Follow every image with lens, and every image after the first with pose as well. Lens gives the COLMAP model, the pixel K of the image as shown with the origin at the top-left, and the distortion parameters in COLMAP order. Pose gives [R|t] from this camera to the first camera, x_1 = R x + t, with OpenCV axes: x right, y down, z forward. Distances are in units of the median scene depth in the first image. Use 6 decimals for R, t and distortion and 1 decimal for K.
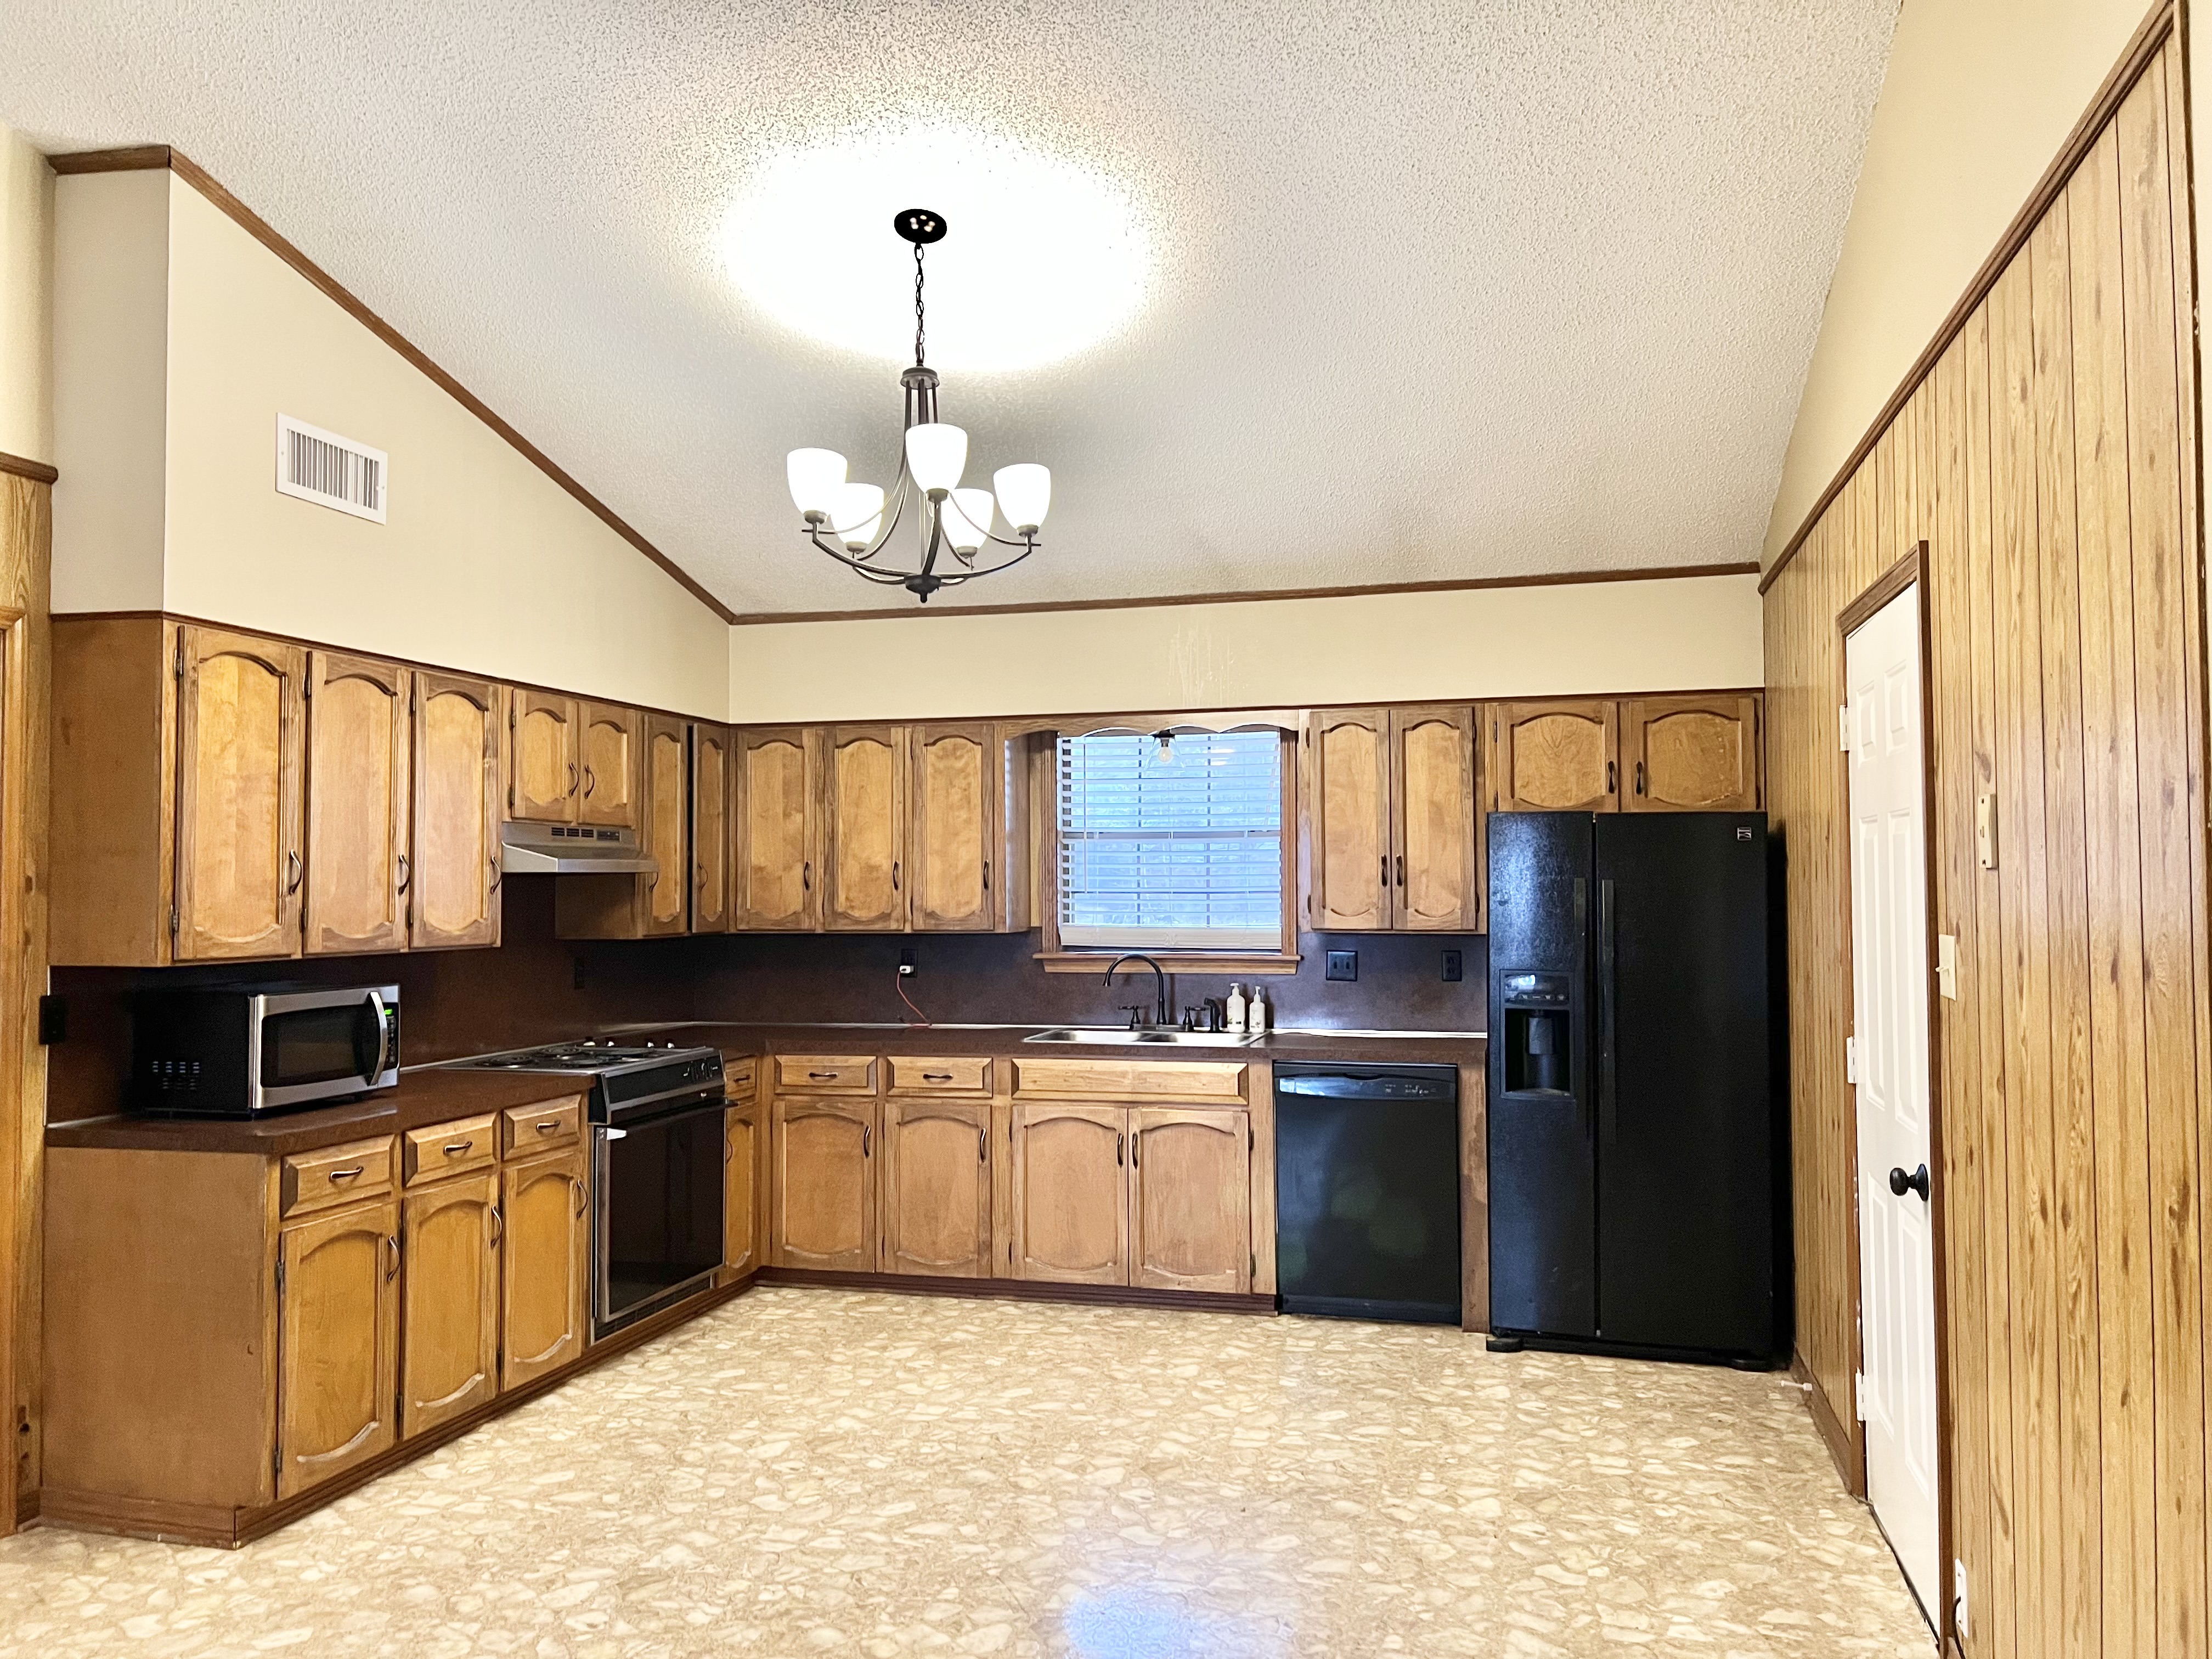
lens RADIAL K [[1673.6, 0, 1108.4], [0, 1673.6, 835.7], [0, 0, 1]] dist [0.011588, -0.001992]
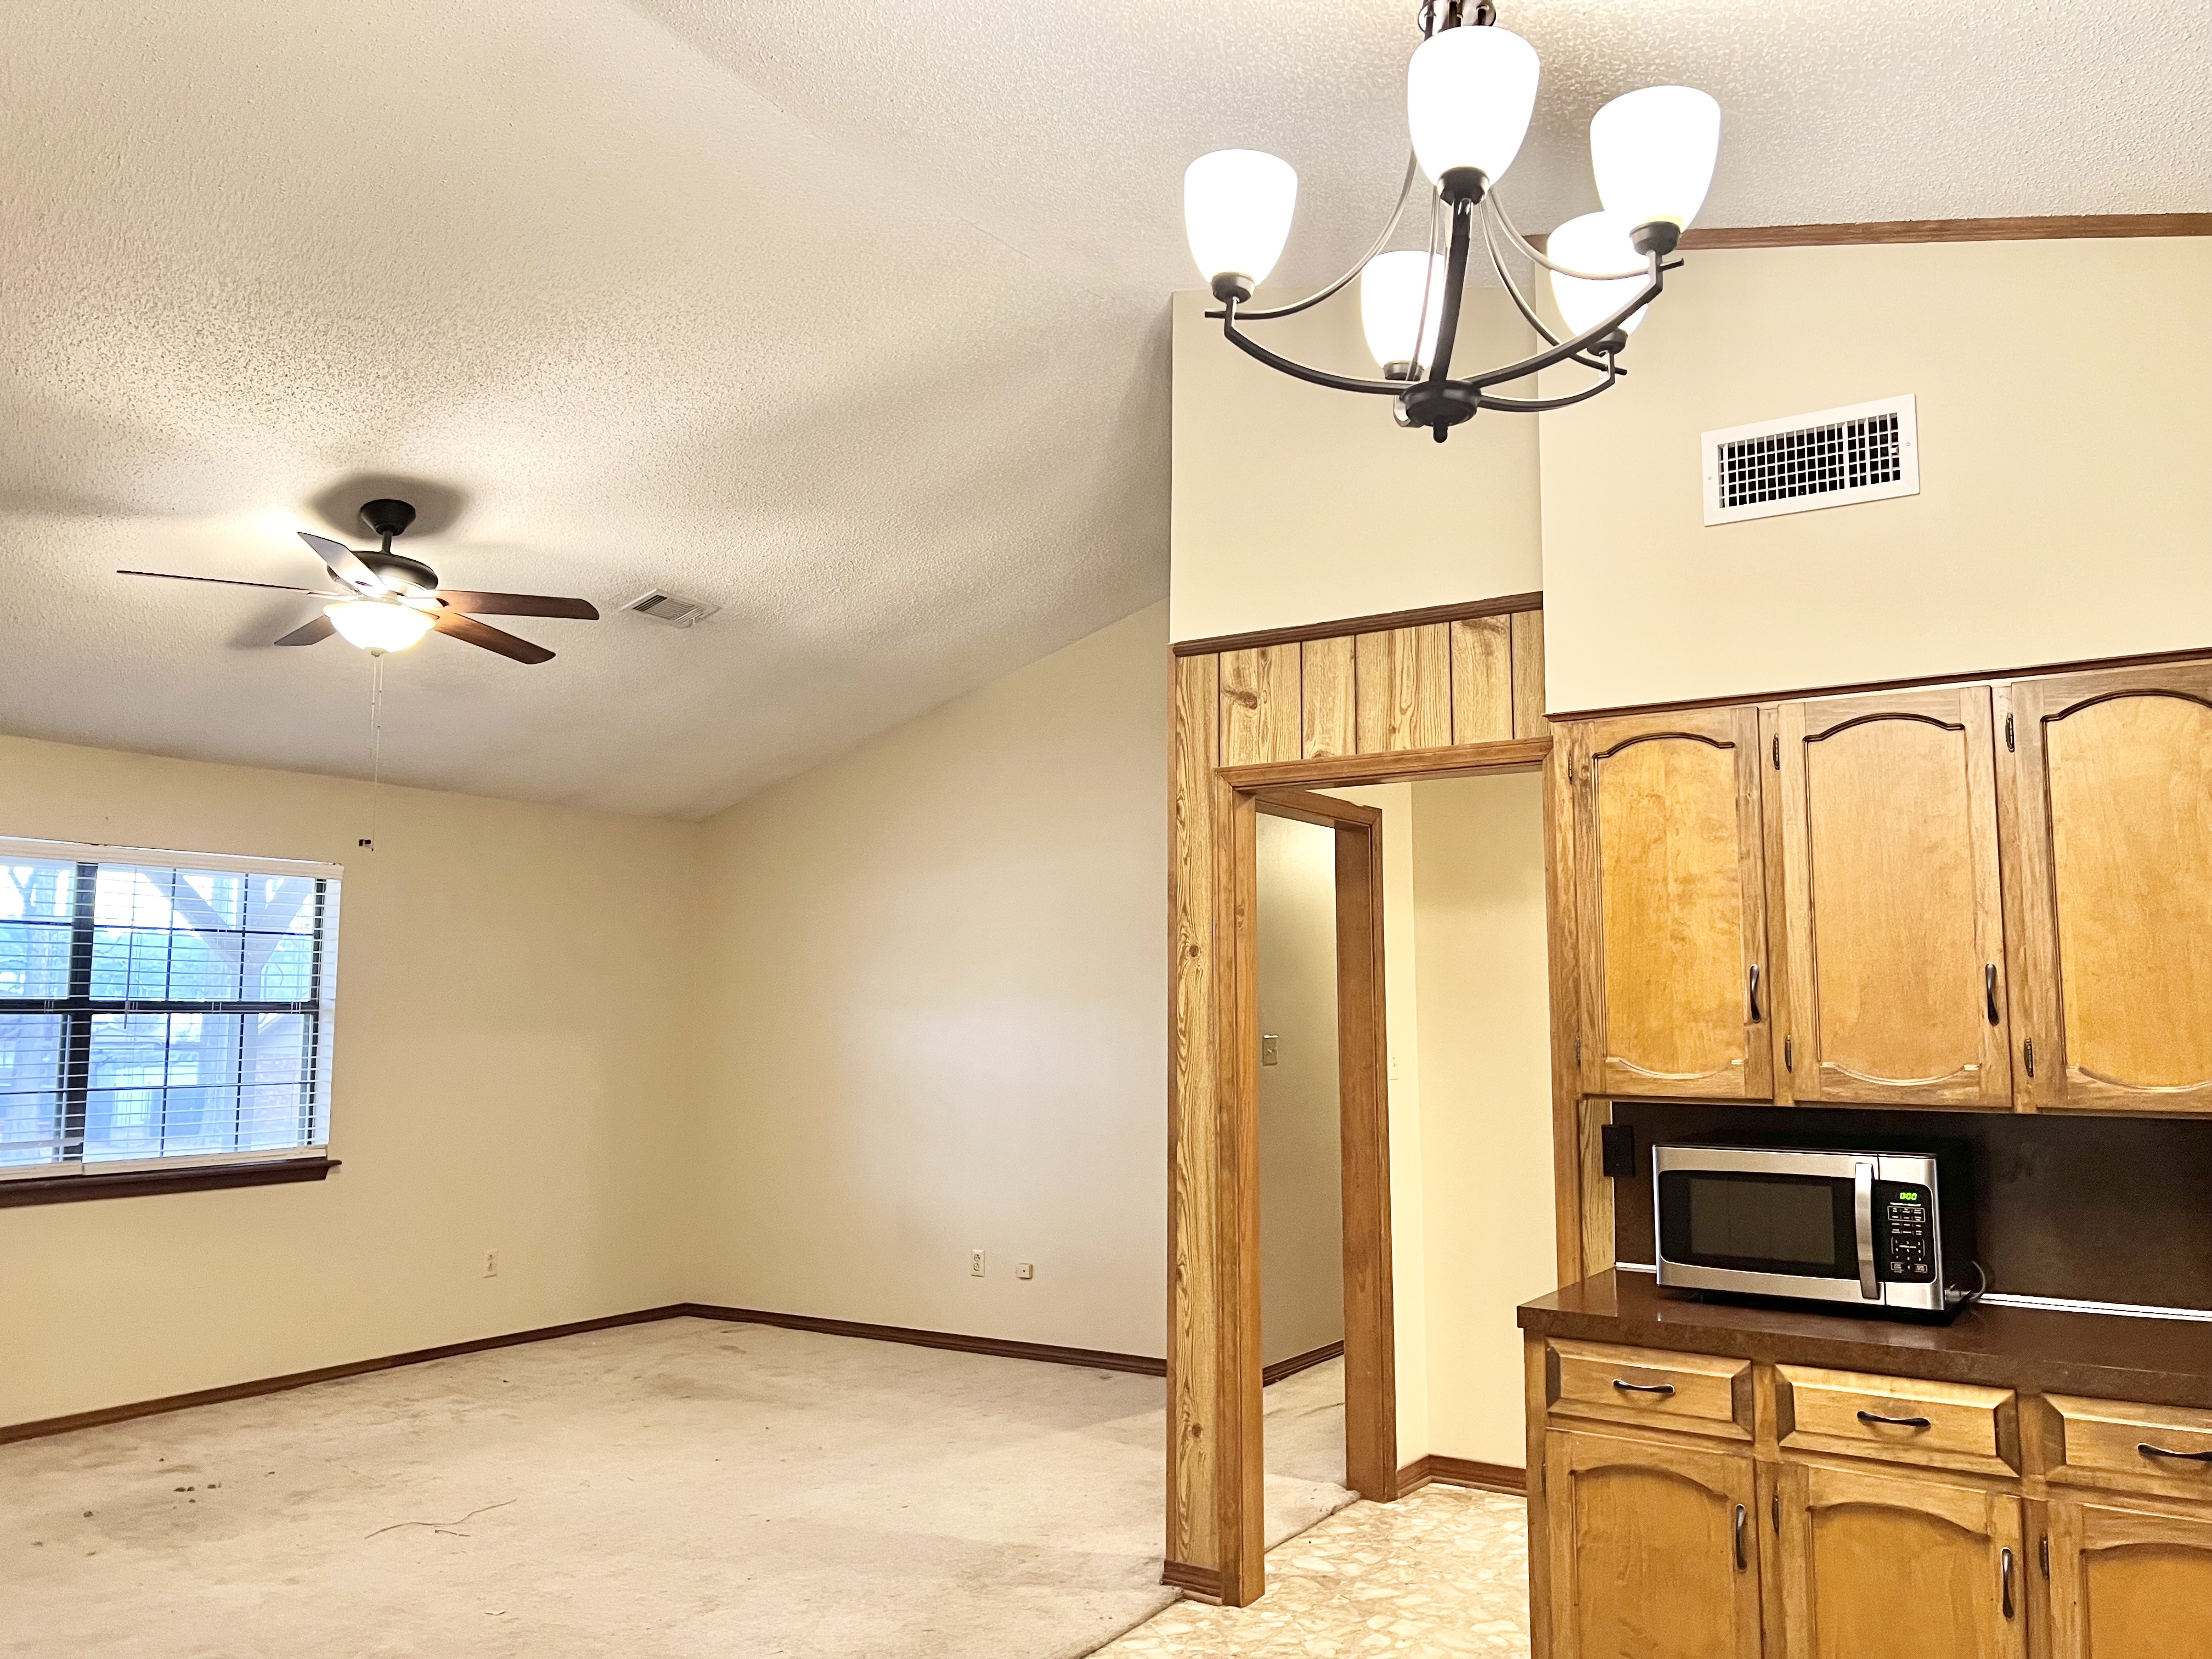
lens RADIAL K [[1673.6, 0, 1106.3], [0, 1673.6, 820.3], [0, 0, 1]] dist [0.011588, -0.001992]
pose [[-0.328422, -0.109197, -0.938198, 0.343113], [0.027068, 0.991799, -0.124911, 0.030548], [0.944143, -0.066419, -0.322773, 0.944587]]
